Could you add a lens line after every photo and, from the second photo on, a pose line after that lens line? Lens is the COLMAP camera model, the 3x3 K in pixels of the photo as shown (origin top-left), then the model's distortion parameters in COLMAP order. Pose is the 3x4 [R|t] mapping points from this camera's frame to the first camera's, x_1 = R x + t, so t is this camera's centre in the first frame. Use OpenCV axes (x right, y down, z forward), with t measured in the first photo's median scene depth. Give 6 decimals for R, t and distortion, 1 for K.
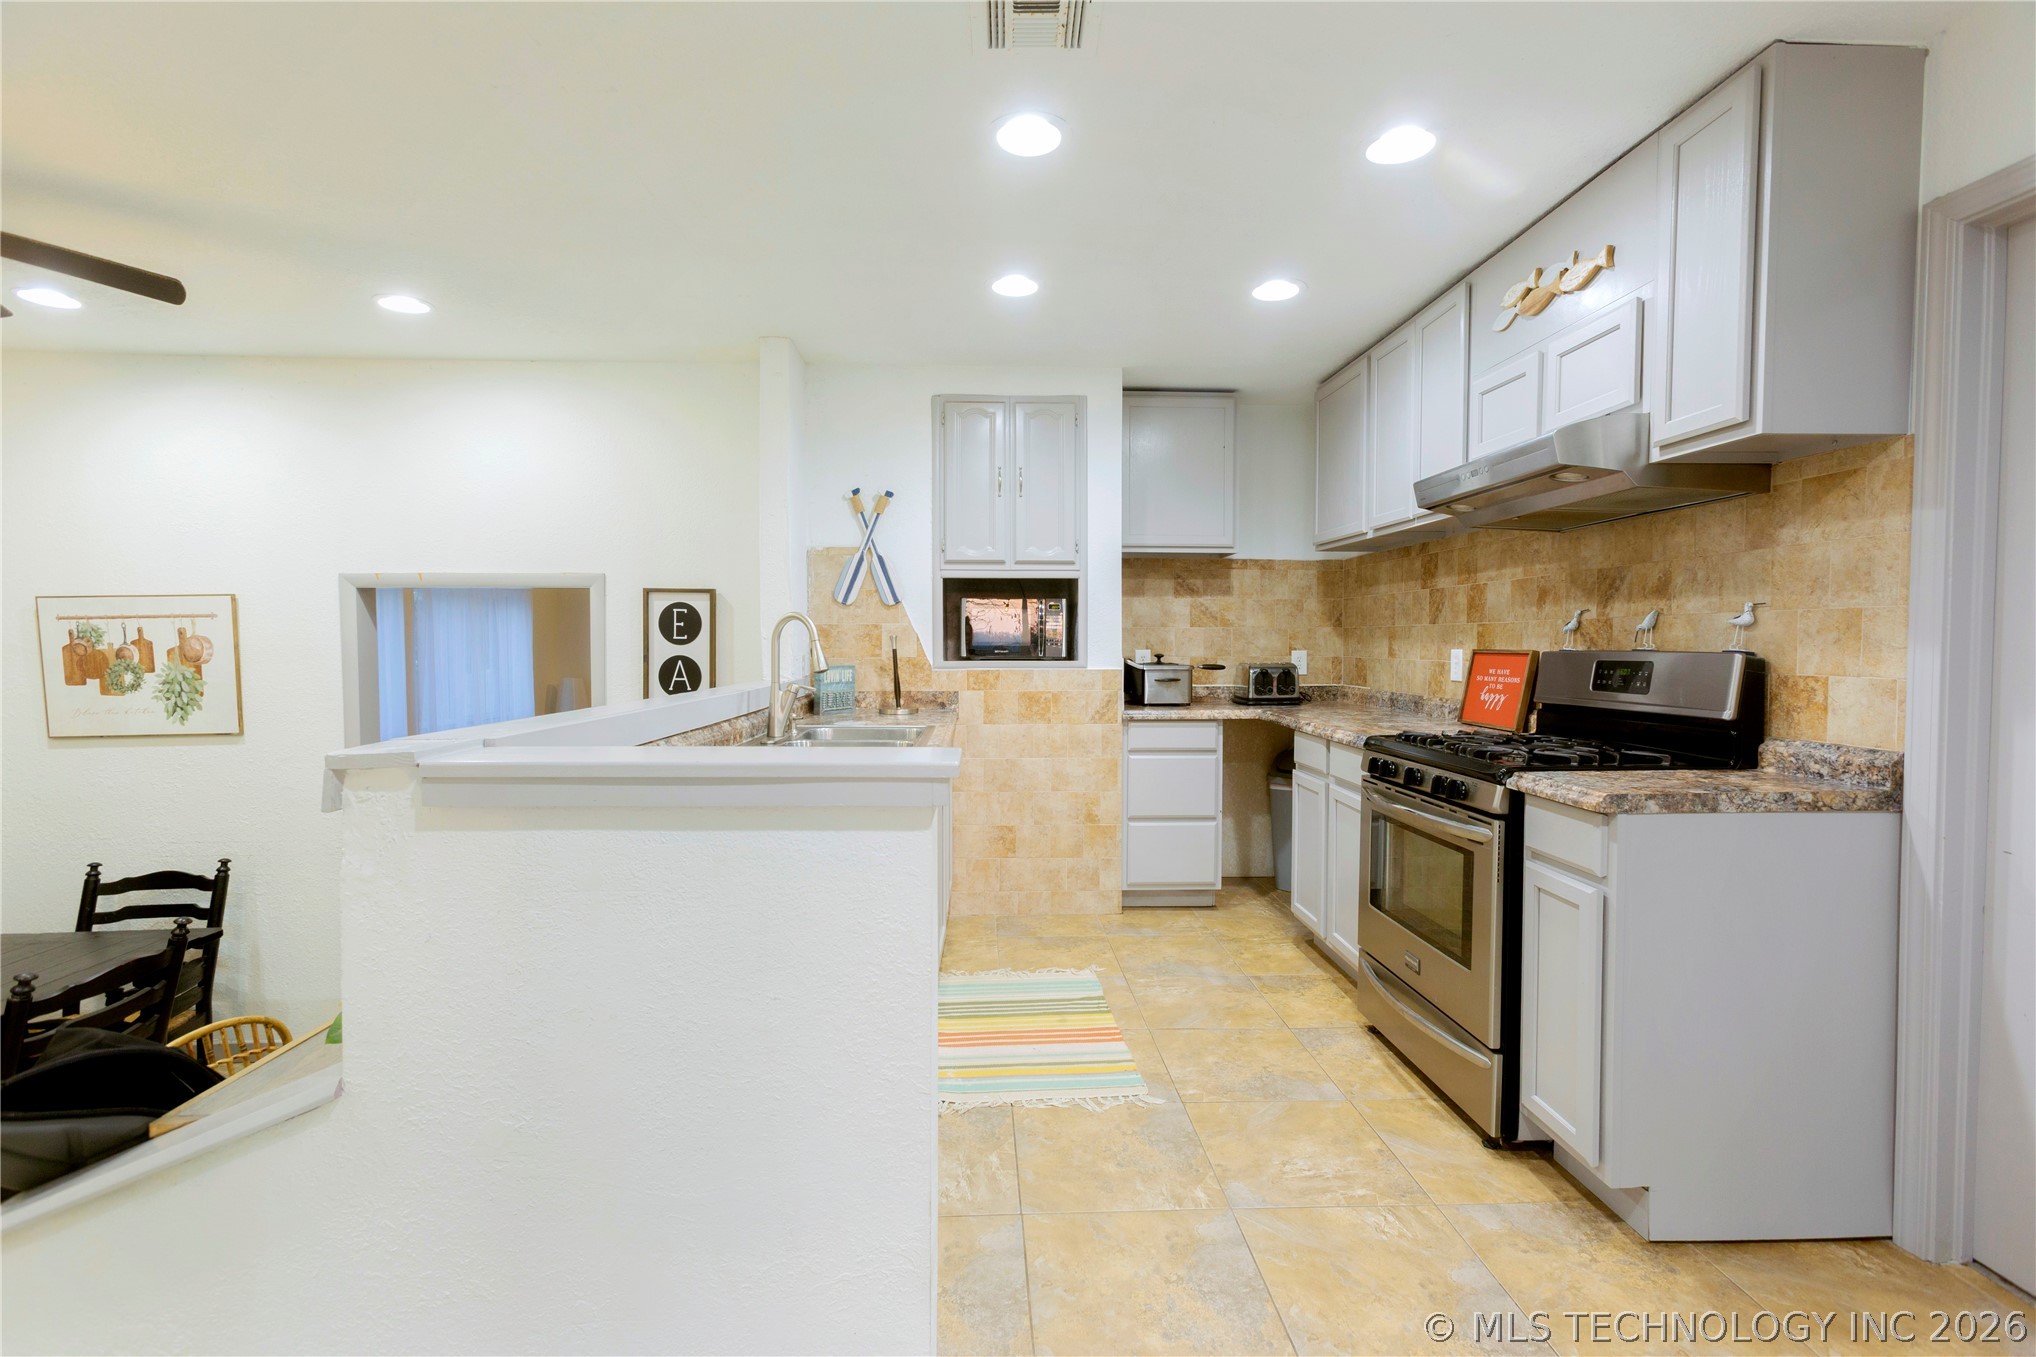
lens RADIAL K [[905.5, 0, 1012.0], [0, 905.5, 674.9], [0, 0, 1]] dist [-0.017742, 0.015954]
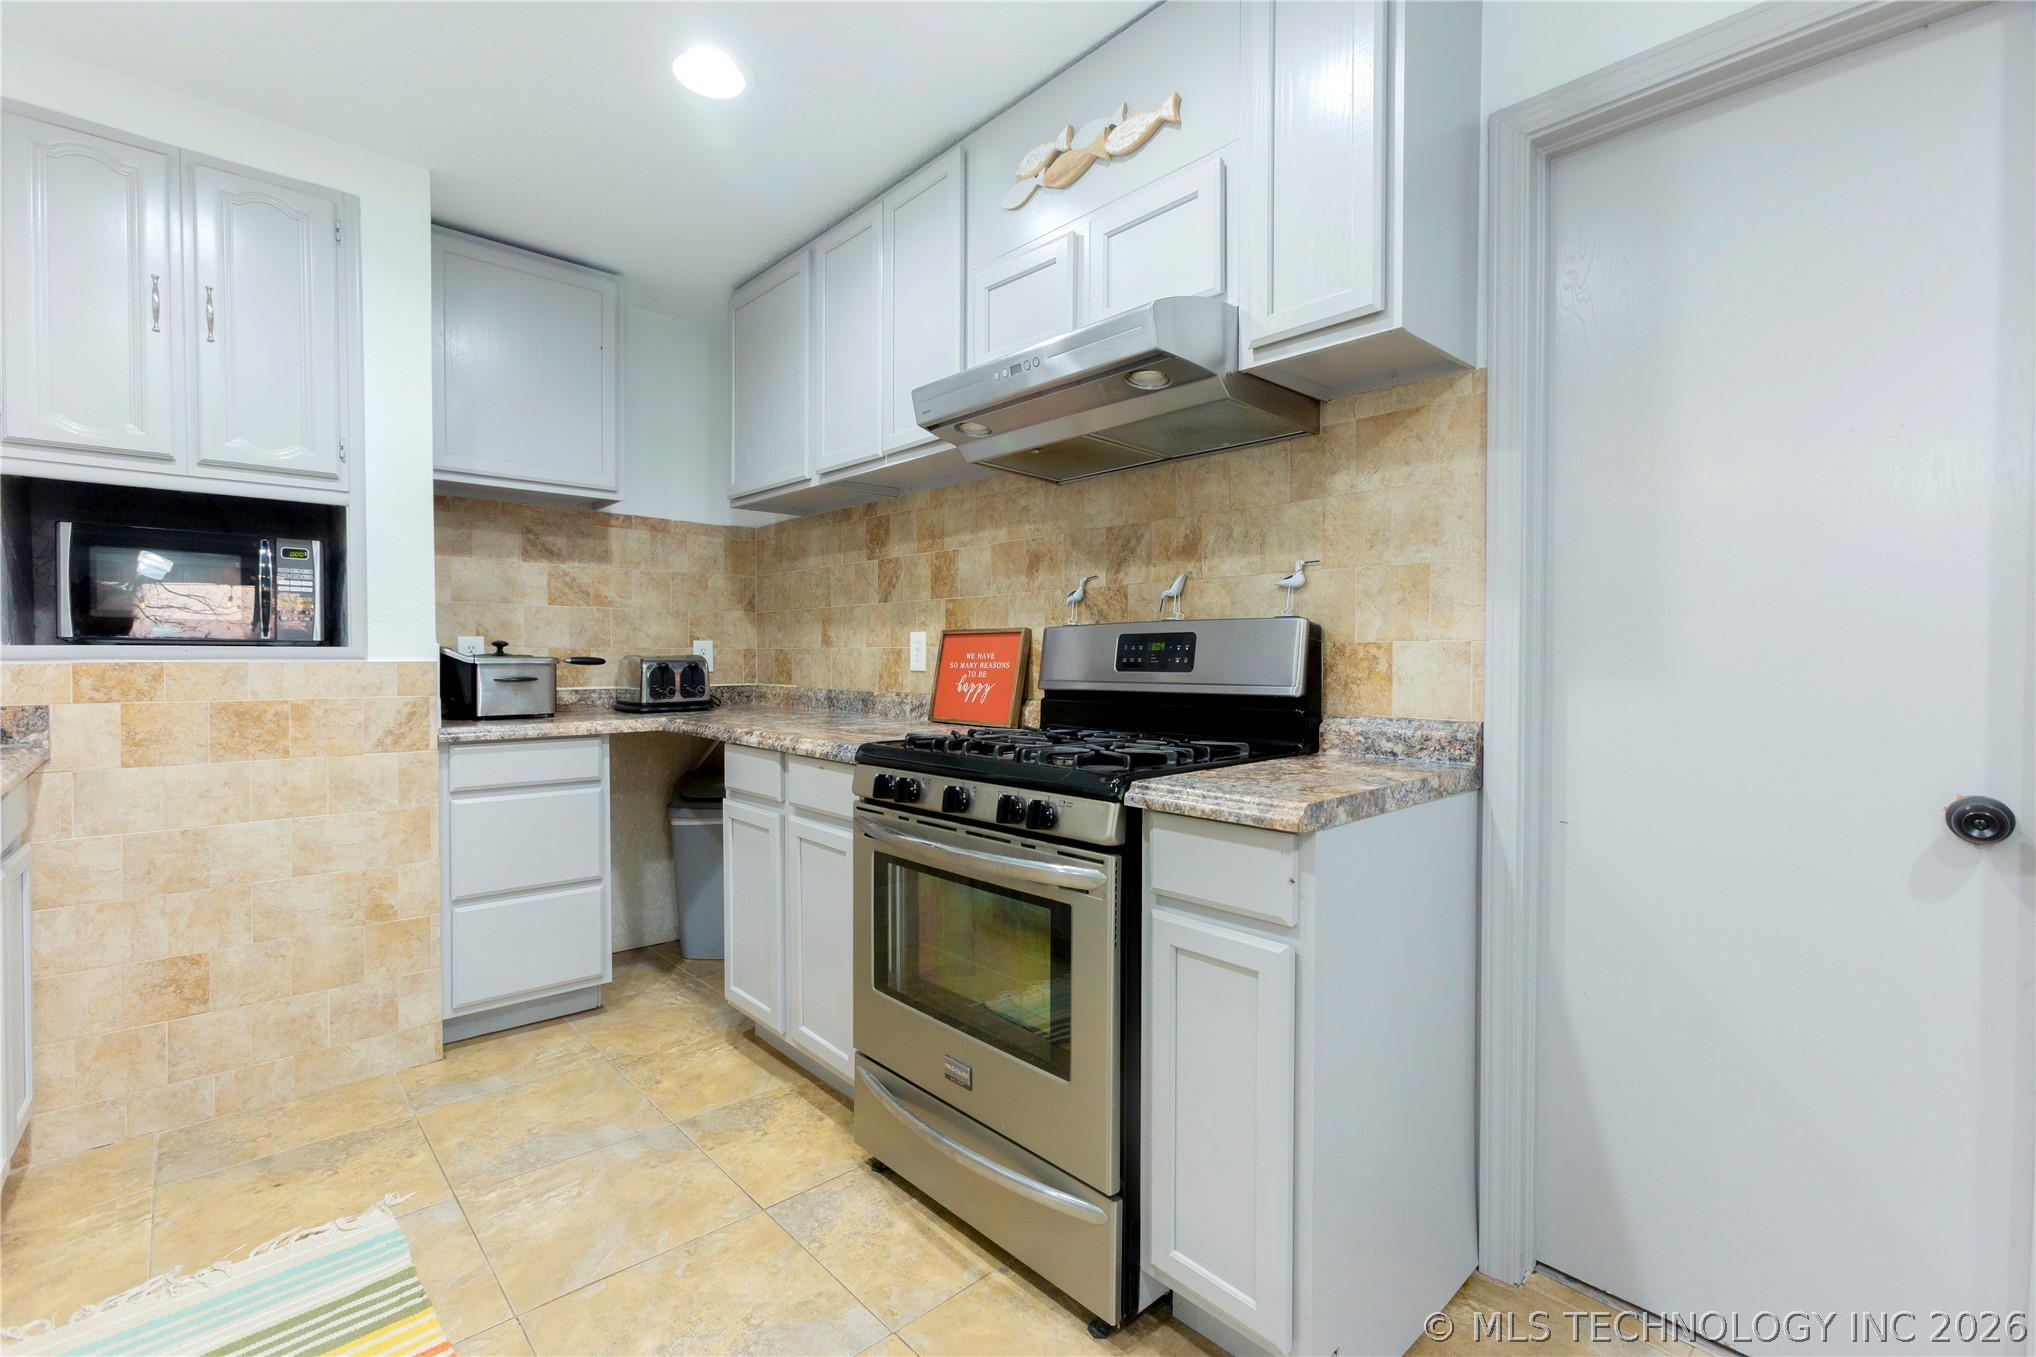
lens RADIAL K [[905.5, 0, 1012.0], [0, 905.5, 674.9], [0, 0, 1]] dist [-0.017742, 0.015954]
pose [[0.764388, -0.011426, 0.644655, 0.028126], [0.021453, 0.999740, -0.007719, 0.018101], [-0.644399, 0.019730, 0.764435, 0.311201]]
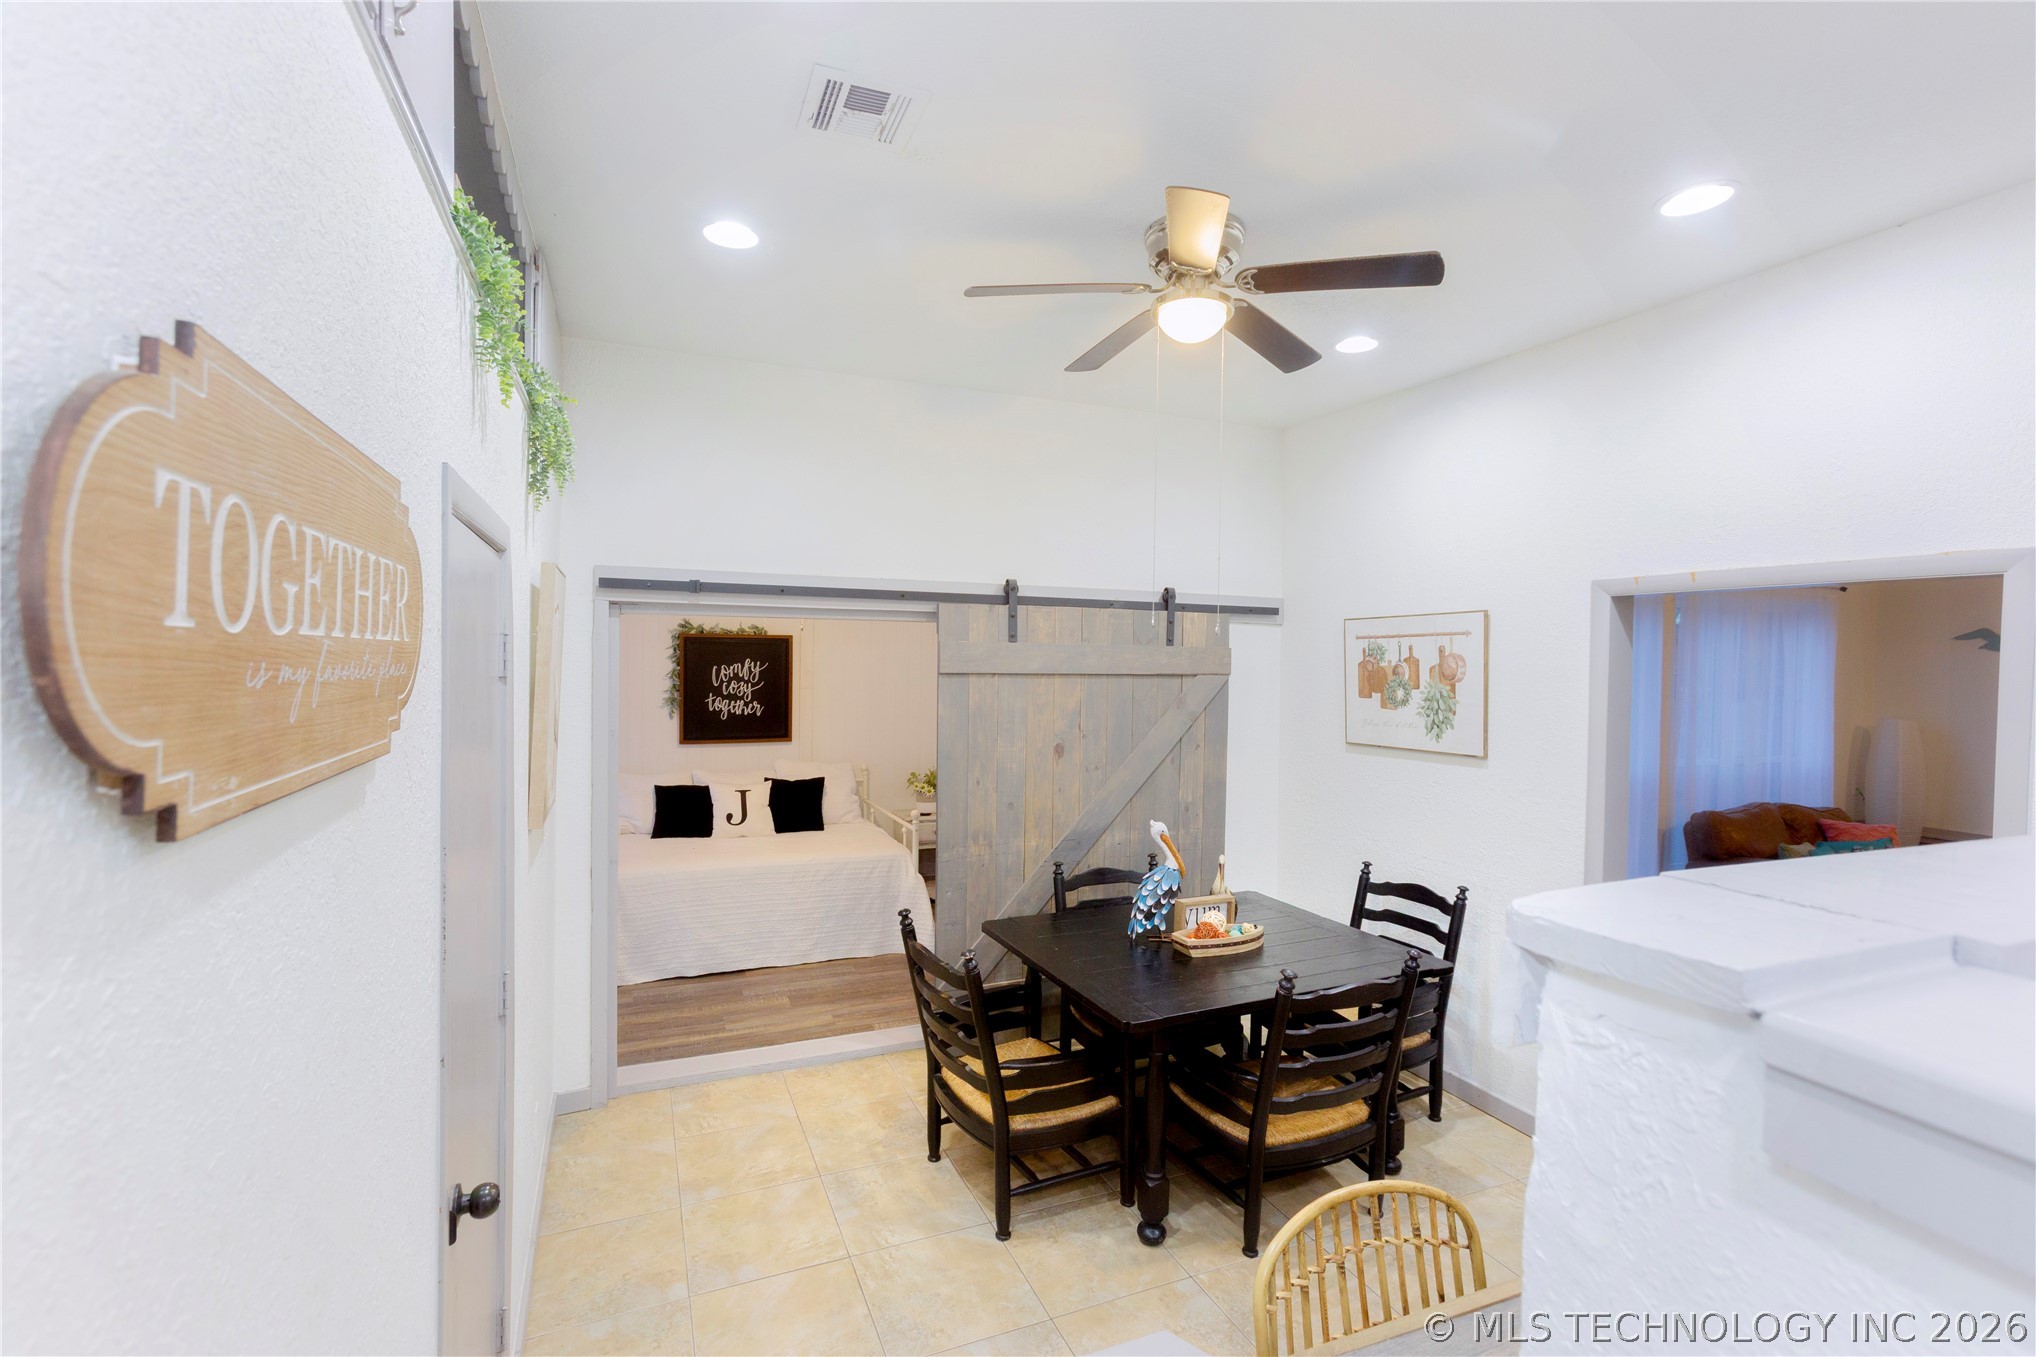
lens RADIAL K [[905.5, 0, 1012.0], [0, 905.5, 674.9], [0, 0, 1]] dist [-0.017742, 0.015954]
pose [[0.348496, 0.024088, -0.937001, -0.153594], [-0.049781, 0.998735, 0.007160, -0.003439], [0.935987, 0.044149, 0.349254, 0.215087]]
